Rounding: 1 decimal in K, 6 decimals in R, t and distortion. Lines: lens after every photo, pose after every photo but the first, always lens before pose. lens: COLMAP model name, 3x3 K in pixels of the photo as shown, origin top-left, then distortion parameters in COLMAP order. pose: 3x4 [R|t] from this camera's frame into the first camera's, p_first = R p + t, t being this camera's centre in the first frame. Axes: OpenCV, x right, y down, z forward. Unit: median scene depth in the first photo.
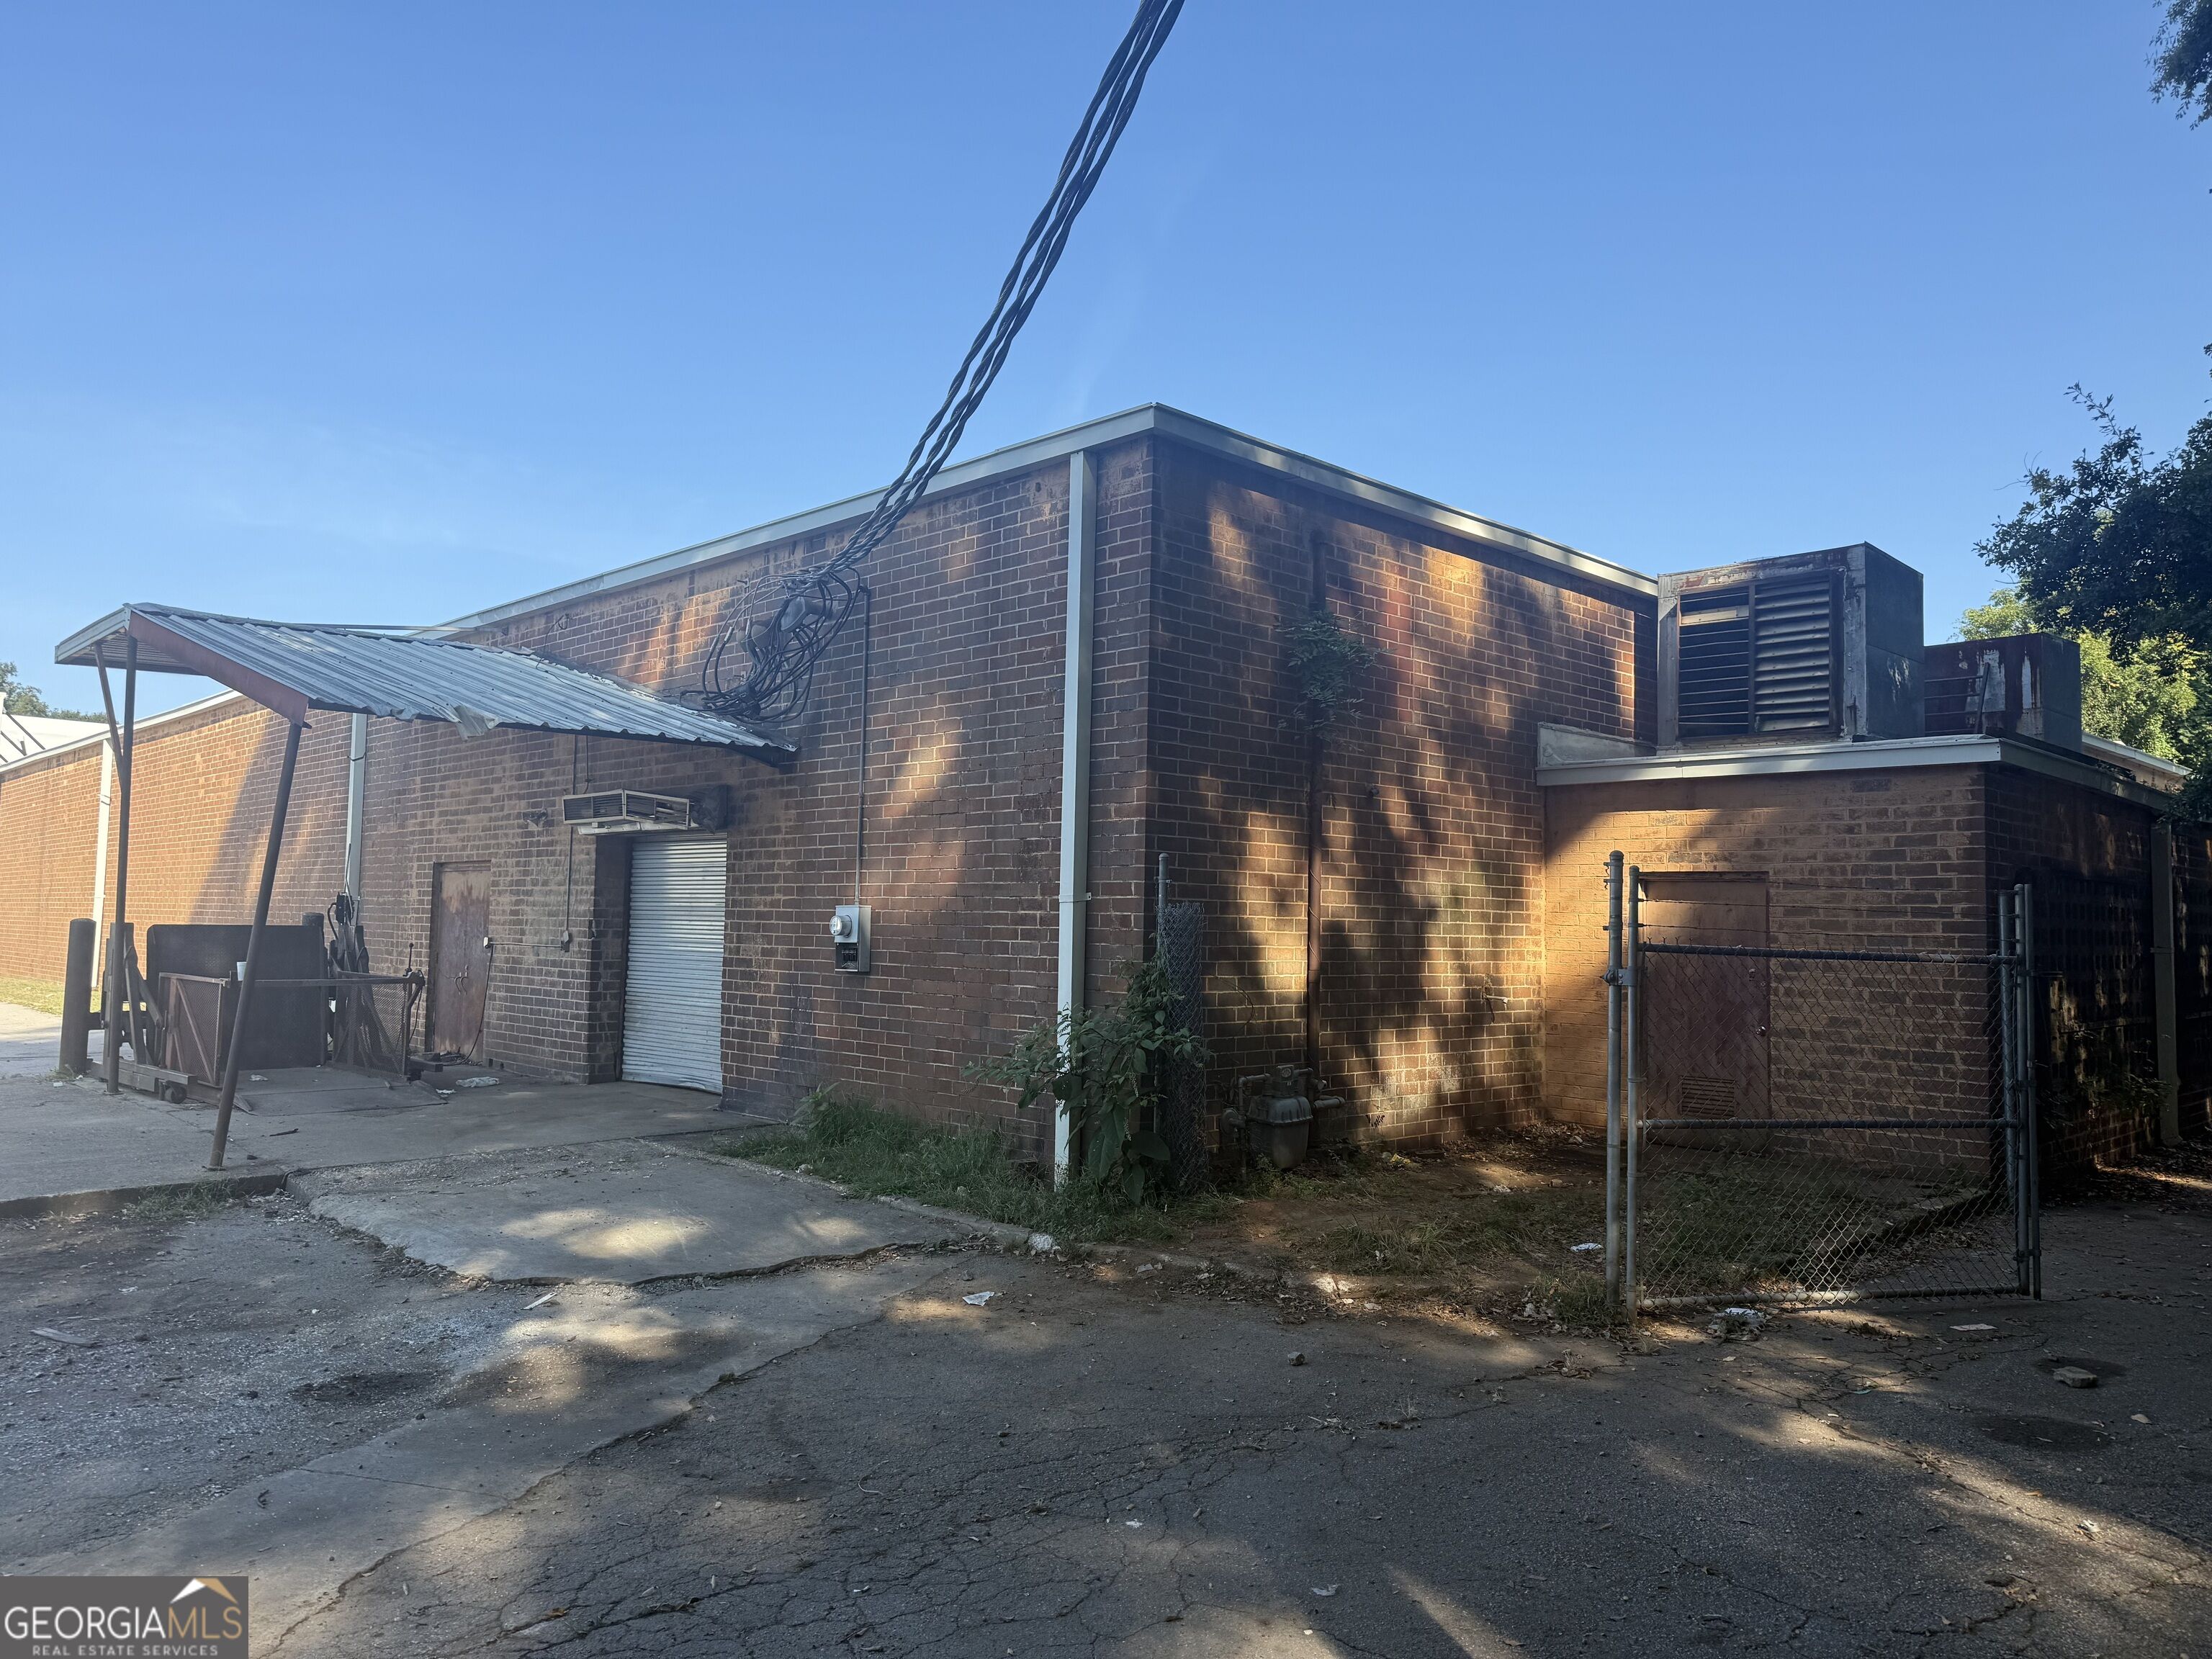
lens RADIAL K [[1553.3, 0, 1147.7], [0, 1553.3, 820.9], [0, 0, 1]] dist [0.144819, -0.212012]
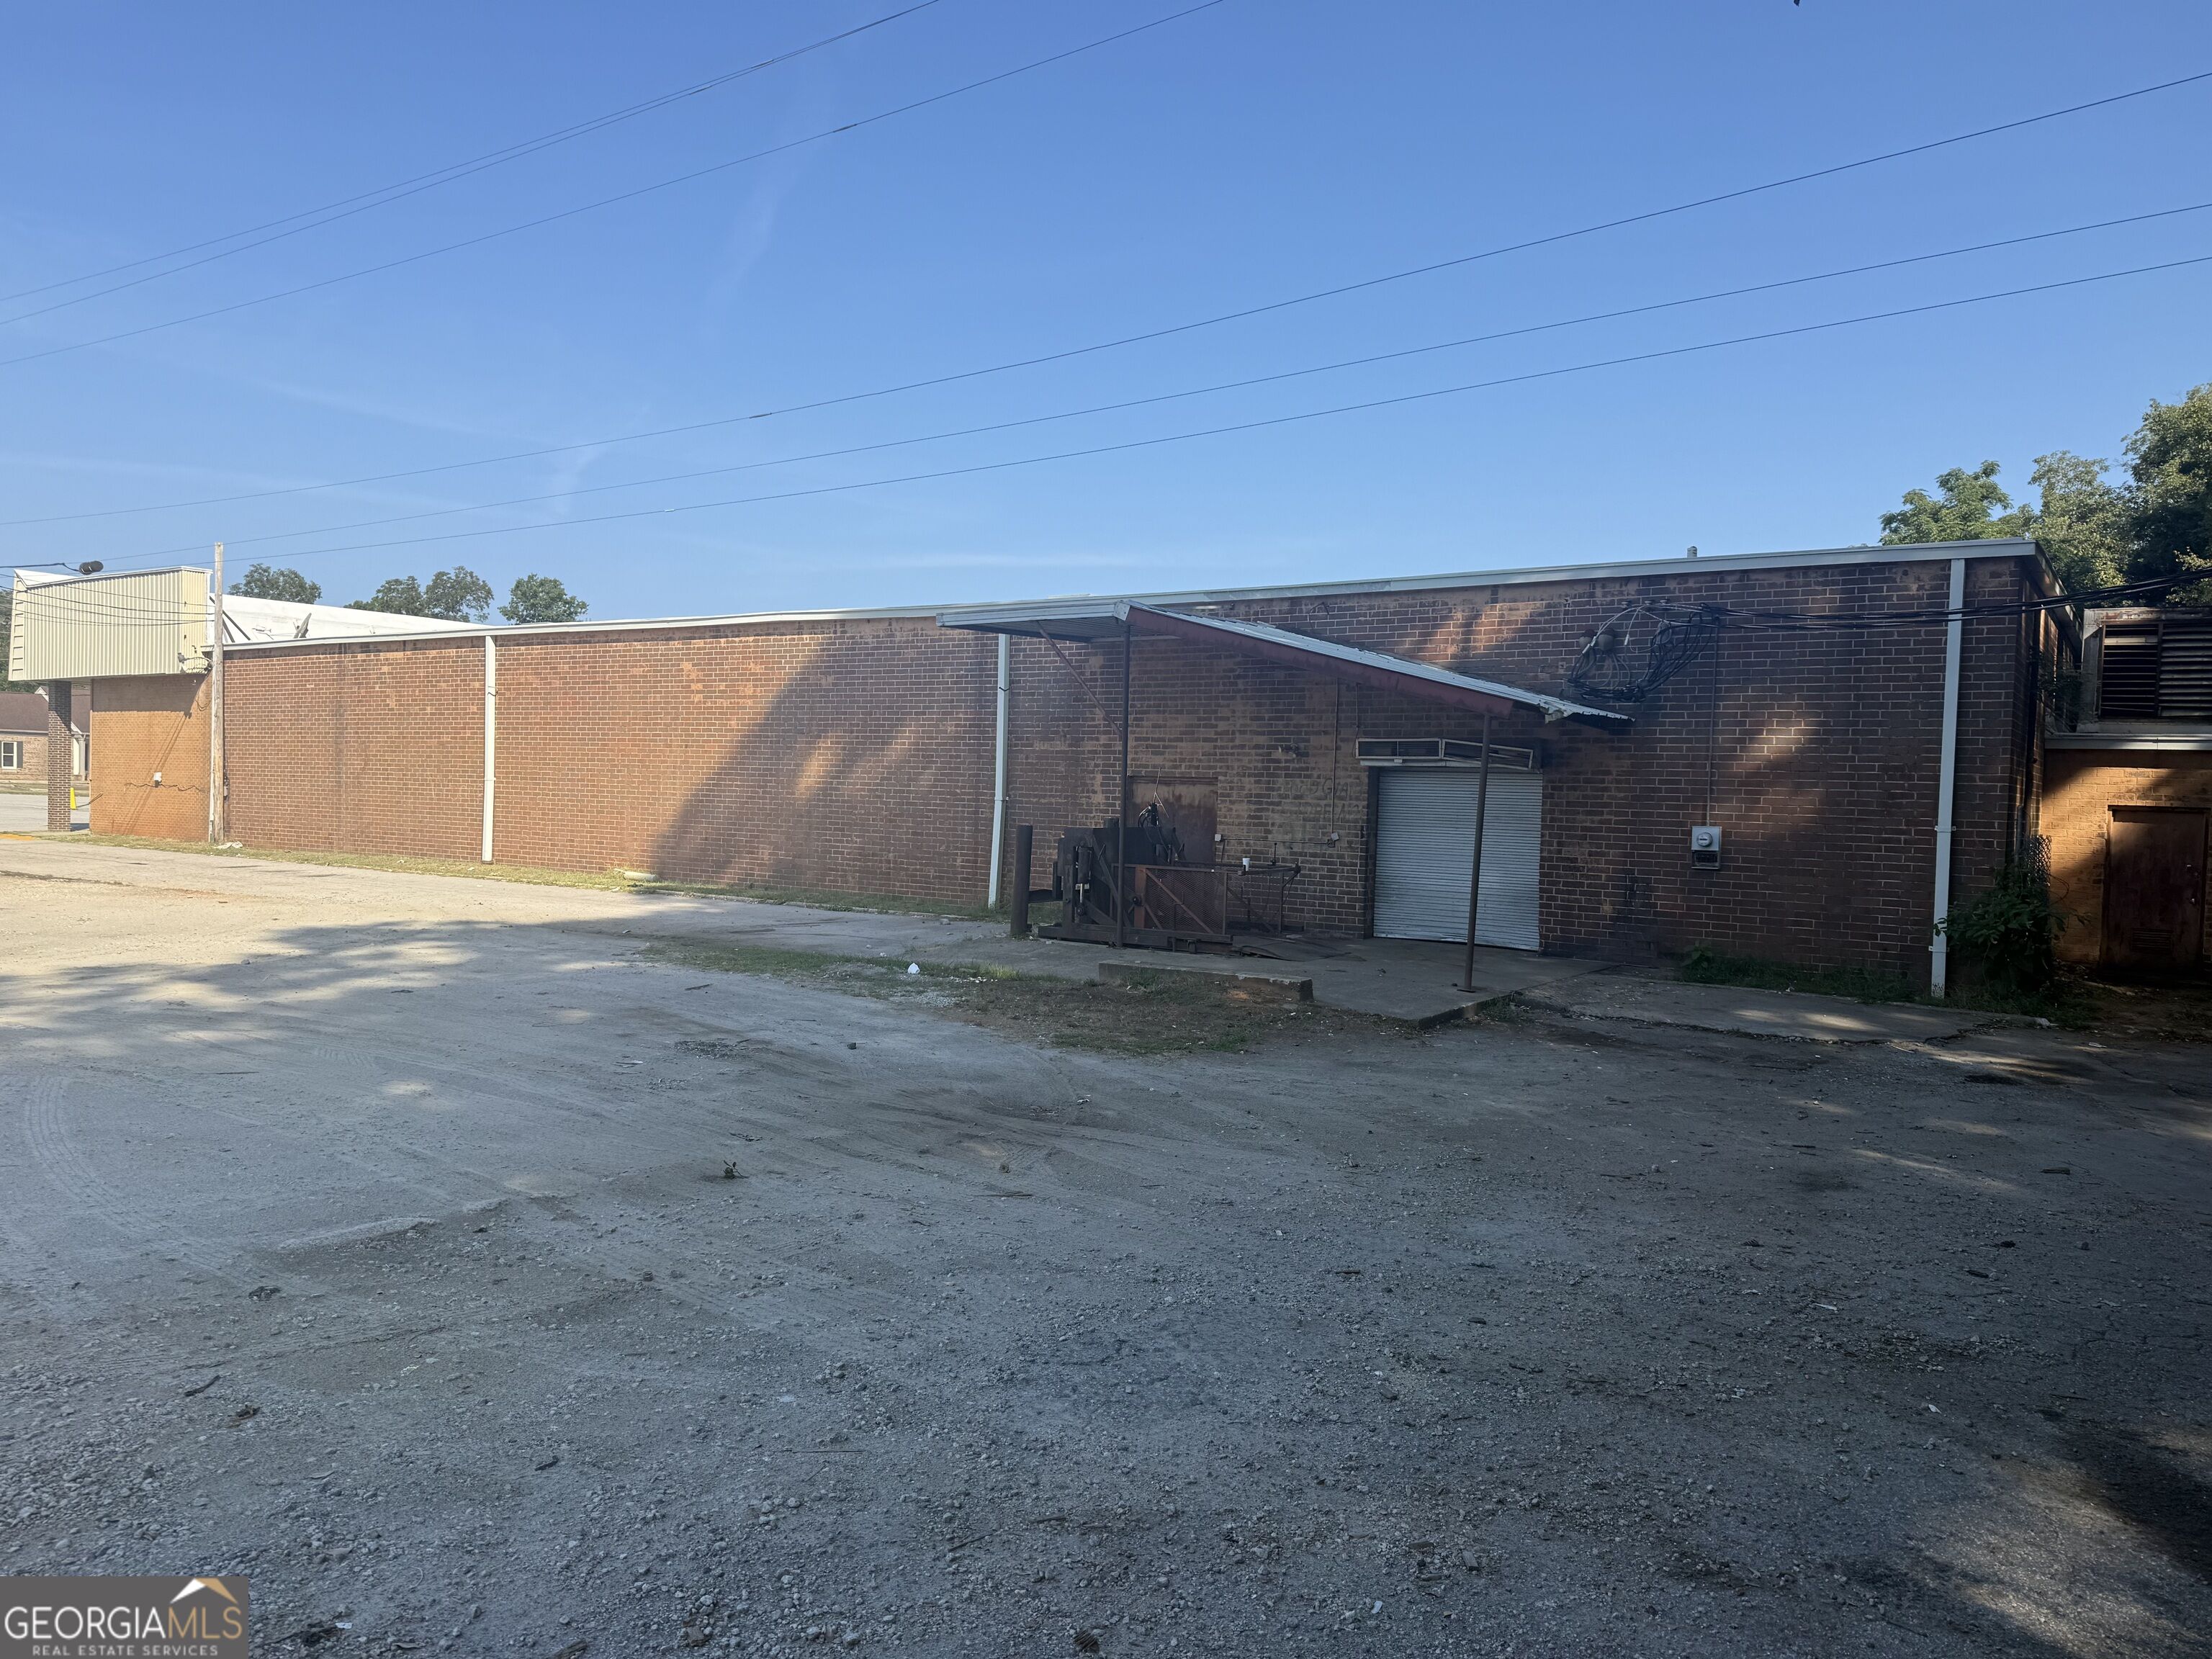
lens RADIAL K [[1553.4, 0, 1106.0], [0, 1553.4, 829.5], [0, 0, 1]] dist [0.026011, -0.075413]
pose [[0.986230, 0.004156, 0.165330, -1.089188], [-0.019726, 0.995504, 0.092644, -0.077989], [-0.164201, -0.094629, 0.981877, -0.441884]]
